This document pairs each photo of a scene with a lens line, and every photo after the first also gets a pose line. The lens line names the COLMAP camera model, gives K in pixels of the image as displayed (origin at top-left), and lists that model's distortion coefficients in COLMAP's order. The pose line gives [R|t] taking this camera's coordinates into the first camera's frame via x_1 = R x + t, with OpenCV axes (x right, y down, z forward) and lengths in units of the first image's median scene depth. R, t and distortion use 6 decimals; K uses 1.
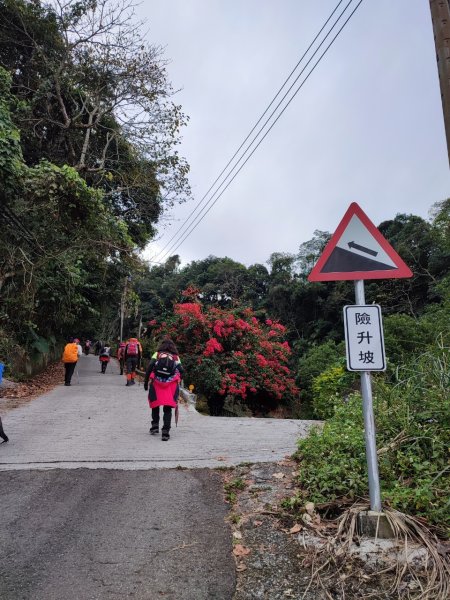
lens RADIAL K [[434.8, 0, 225.0], [0, 434.8, 300.0], [0, 0, 1]] dist [0.027422, -0.005900]
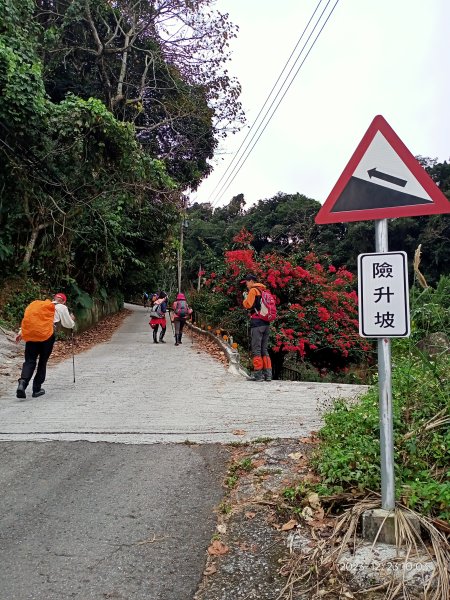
lens RADIAL K [[484.6, 0, 225.0], [0, 484.6, 300.0], [0, 0, 1]] dist [0.047161, -0.087183]
pose [[0.988207, -0.020104, -0.151800, 0.111815], [0.037244, 0.993130, 0.110927, -0.007077], [0.148527, -0.115272, 0.982167, 0.069819]]
